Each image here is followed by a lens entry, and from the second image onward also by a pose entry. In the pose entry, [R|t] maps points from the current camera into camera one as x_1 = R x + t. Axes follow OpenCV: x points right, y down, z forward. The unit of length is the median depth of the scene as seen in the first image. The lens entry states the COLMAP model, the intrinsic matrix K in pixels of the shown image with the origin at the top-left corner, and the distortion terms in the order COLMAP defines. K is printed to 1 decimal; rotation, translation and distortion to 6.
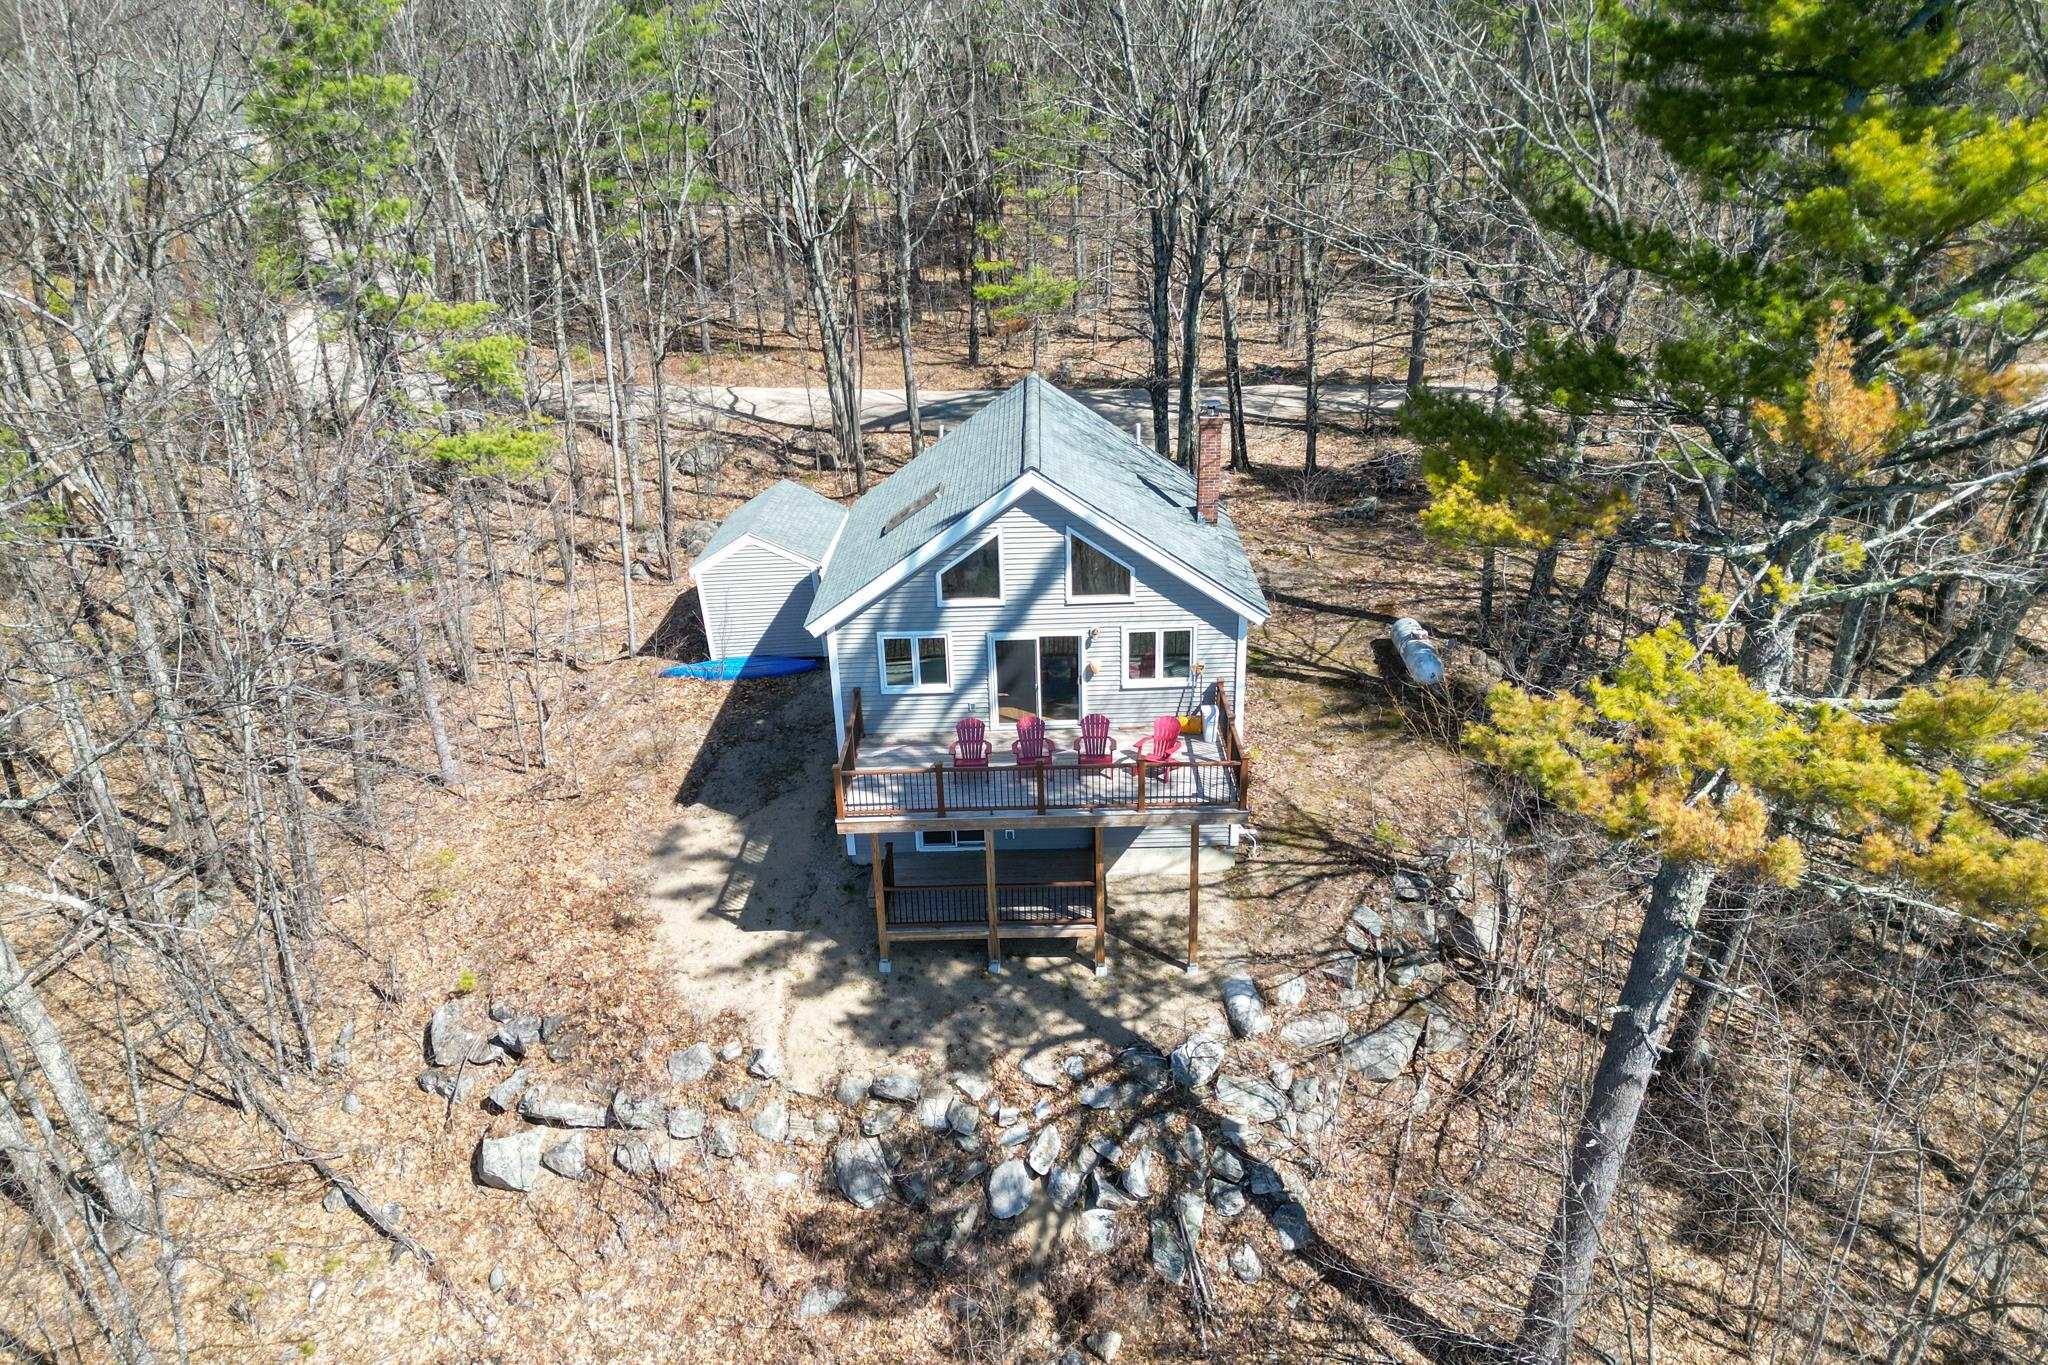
lens RADIAL K [[1461.9, 0, 1013.8], [0, 1461.9, 748.2], [0, 0, 1]] dist [0.132835, -0.154593]
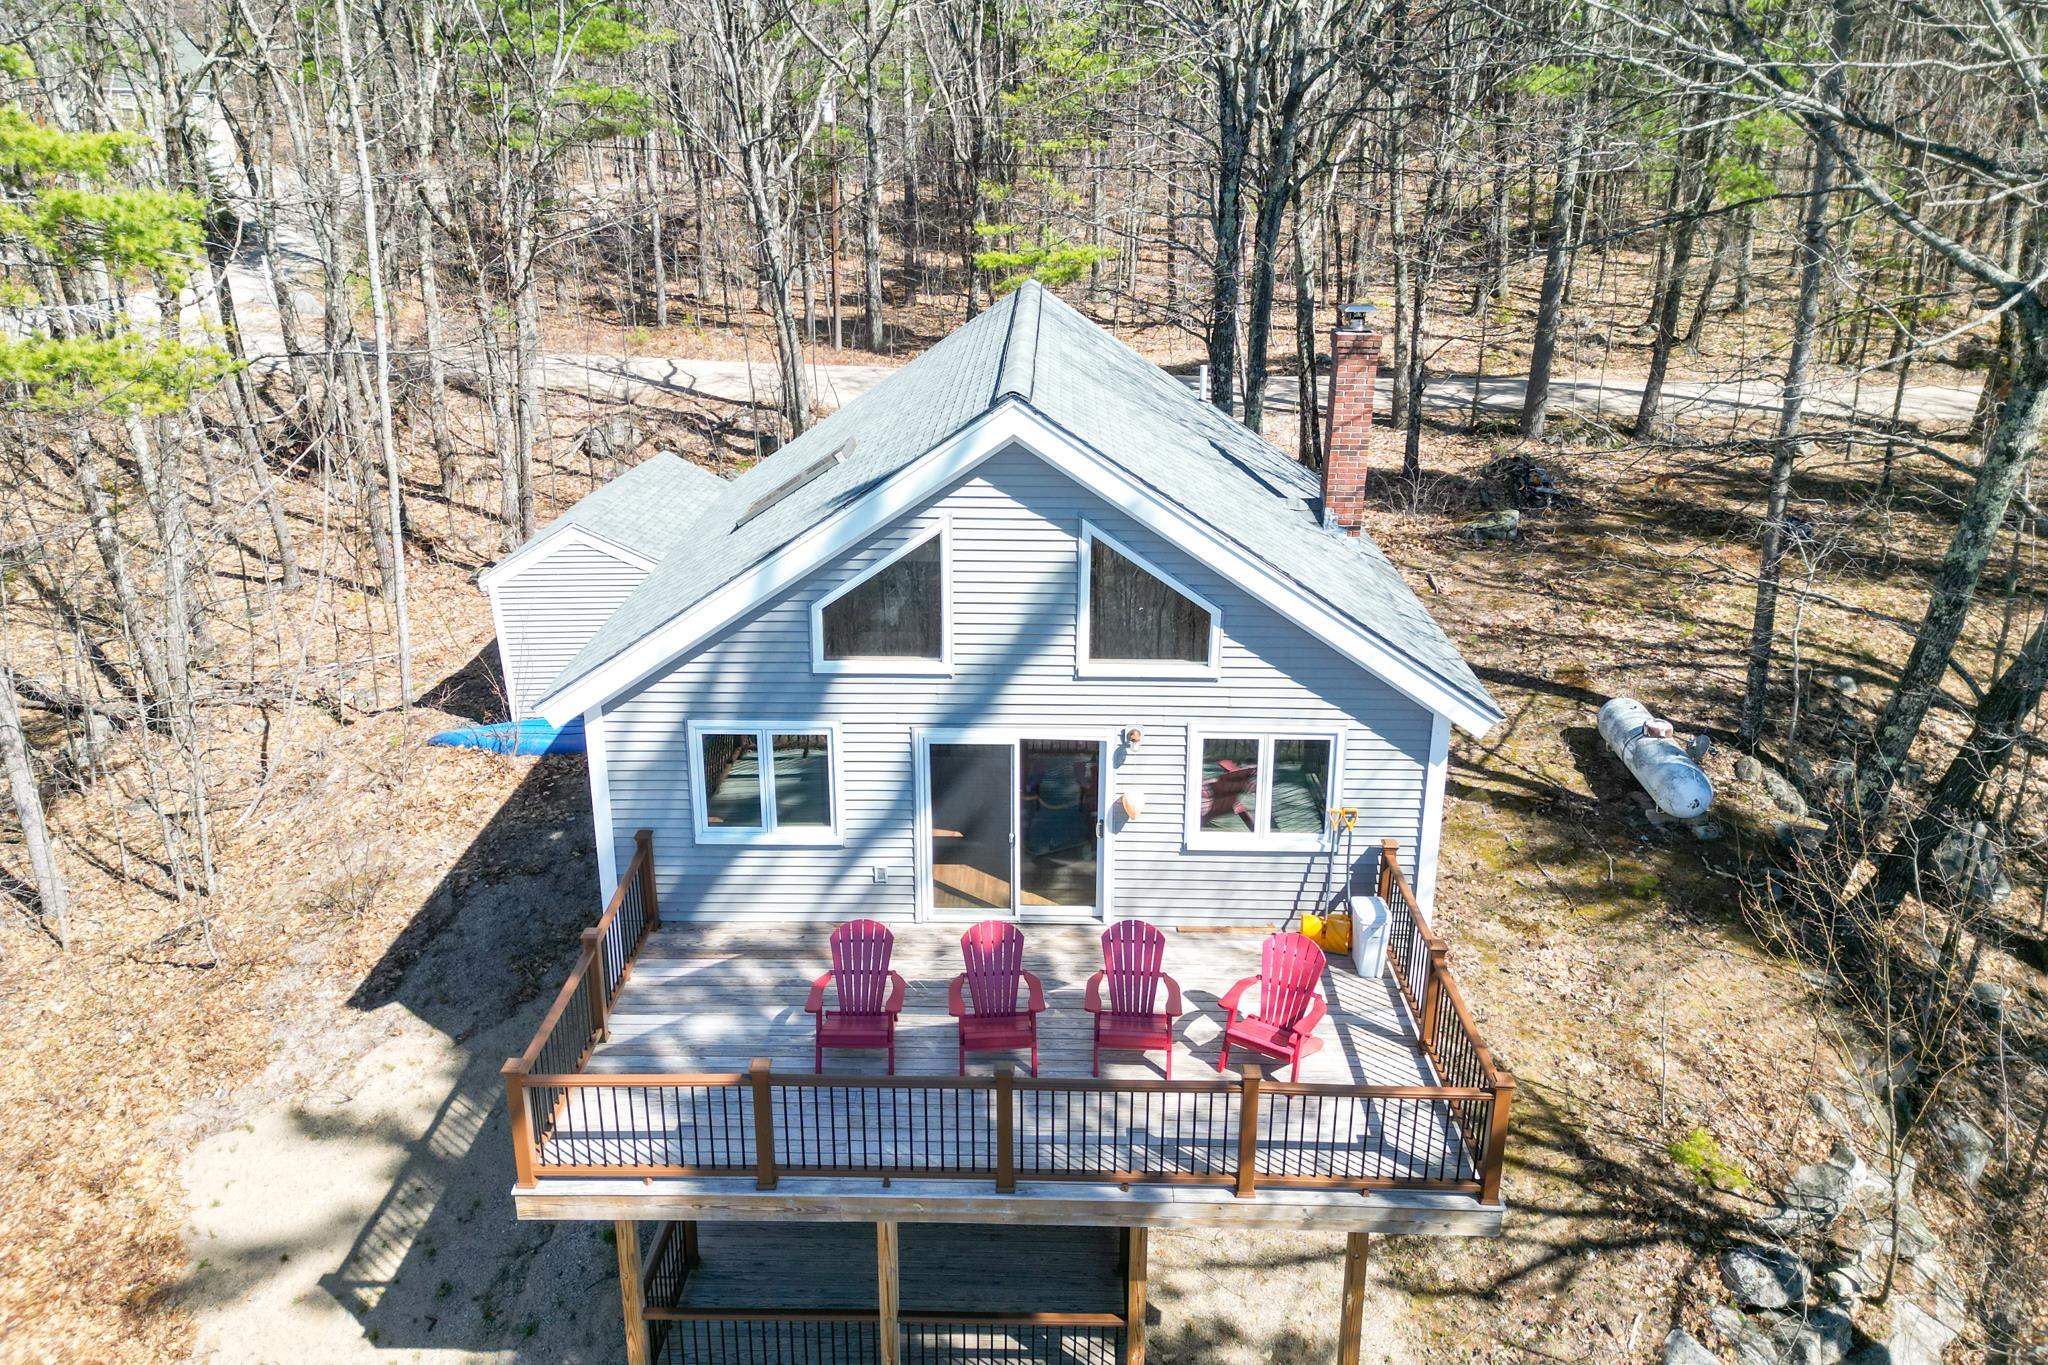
lens RADIAL K [[1437.7, 0, 1017.3], [0, 1437.7, 600.0], [0, 0, 1]] dist [0.075387, -0.071471]
pose [[0.999397, 0.034571, -0.003306, 0.016224], [-0.034725, 0.993300, -0.110226, -0.070667], [-0.000527, 0.110274, 0.993901, 0.521804]]
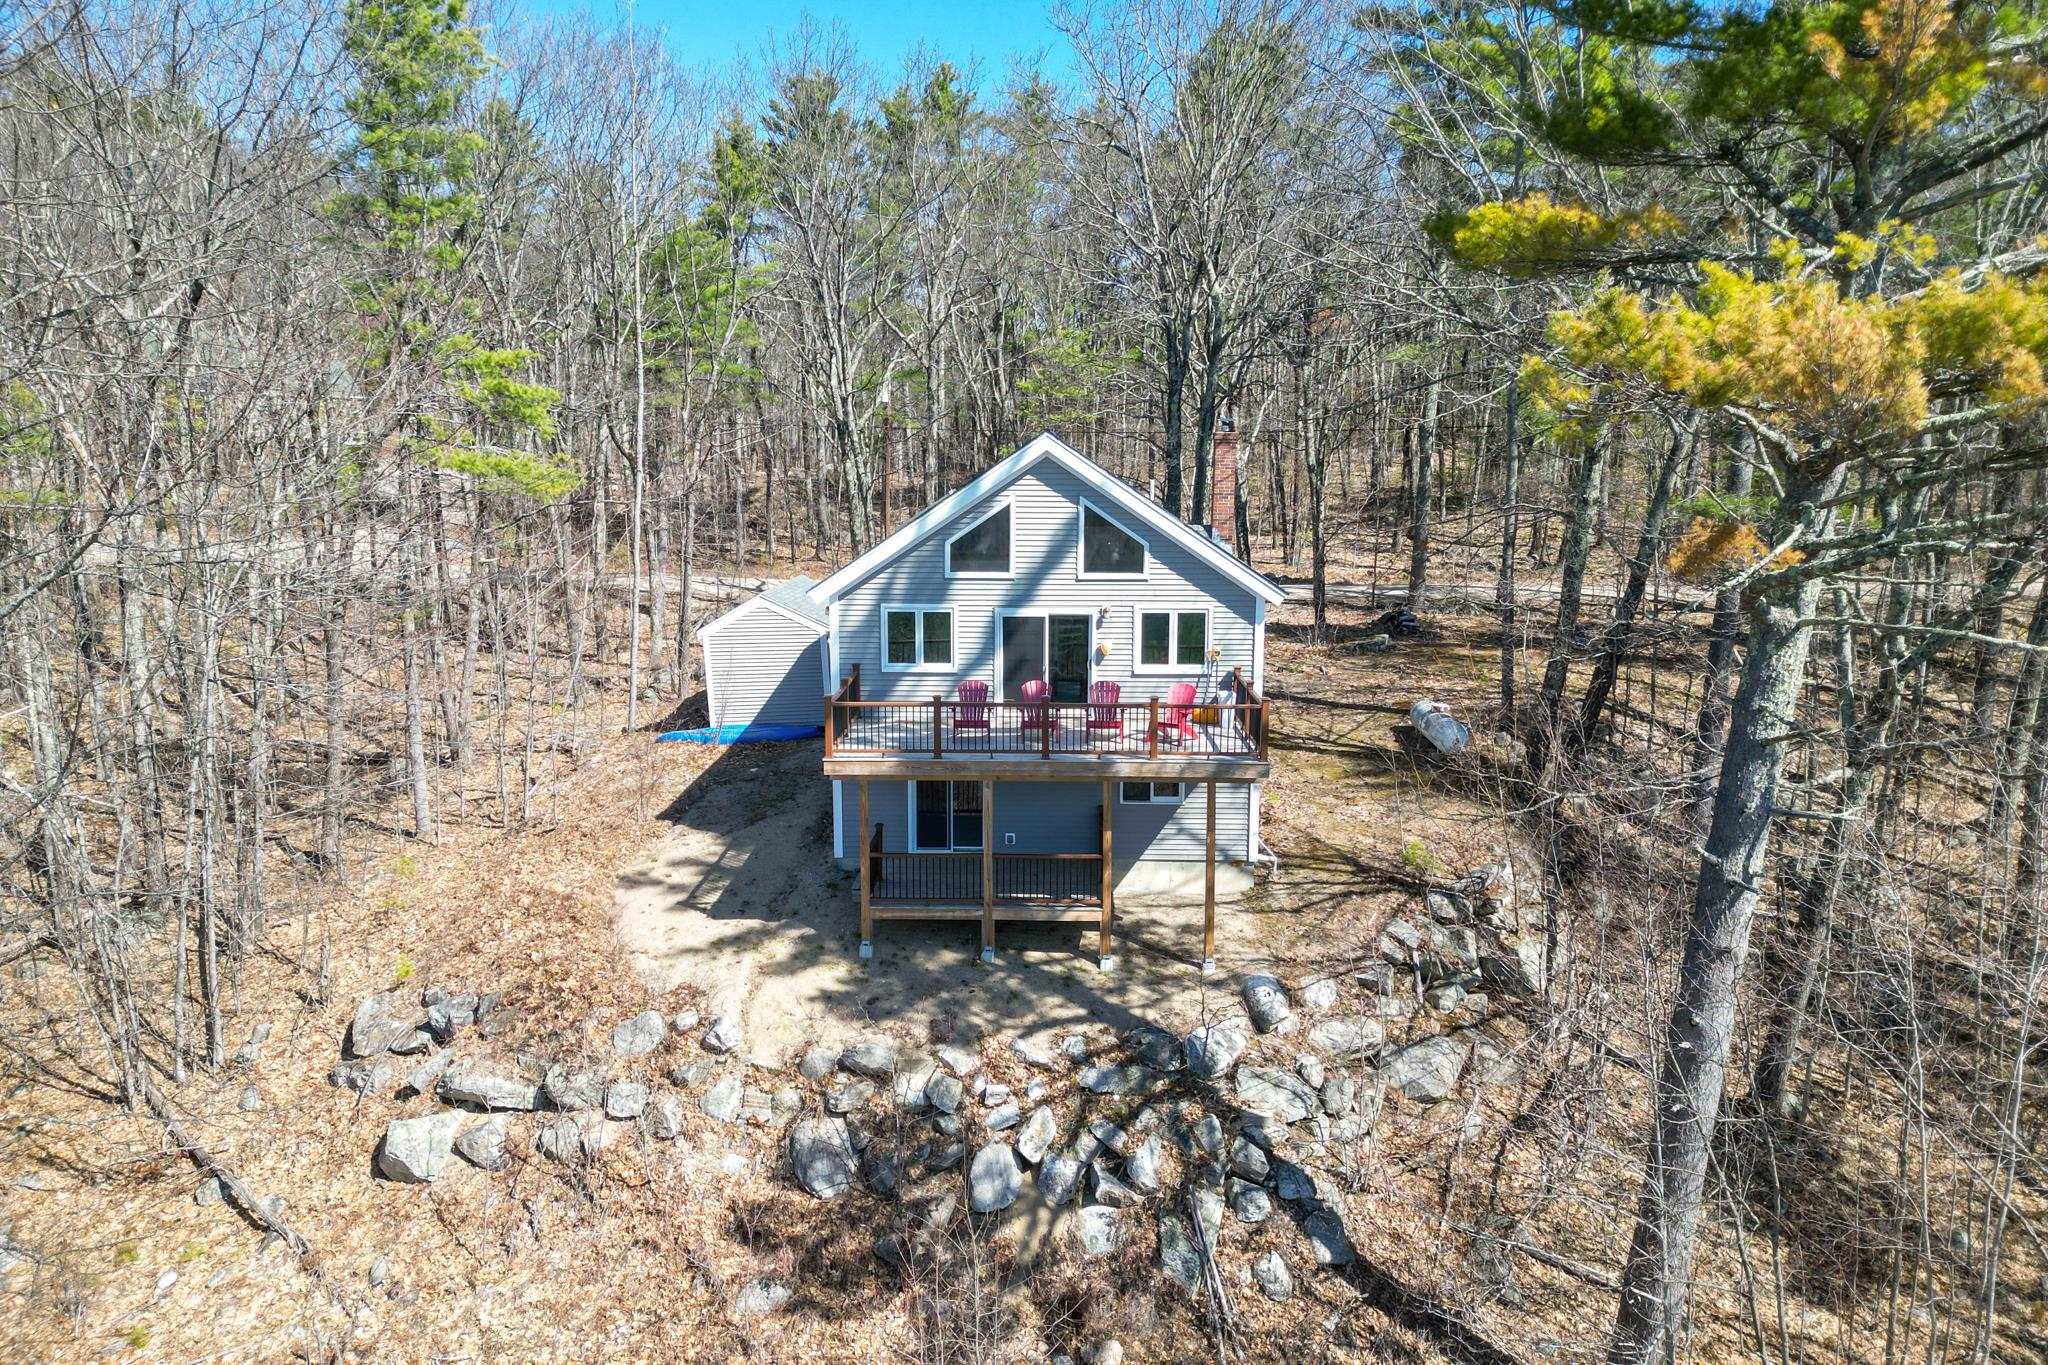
lens RADIAL K [[1428.4, 0, 1015.2], [0, 1428.4, 678.7], [0, 0, 1]] dist [0.114690, -0.110350]
pose [[0.999289, 0.035730, -0.012011, 0.008002], [-0.037649, 0.961708, -0.271478, 0.222226], [0.001851, 0.271737, 0.962370, 0.107654]]
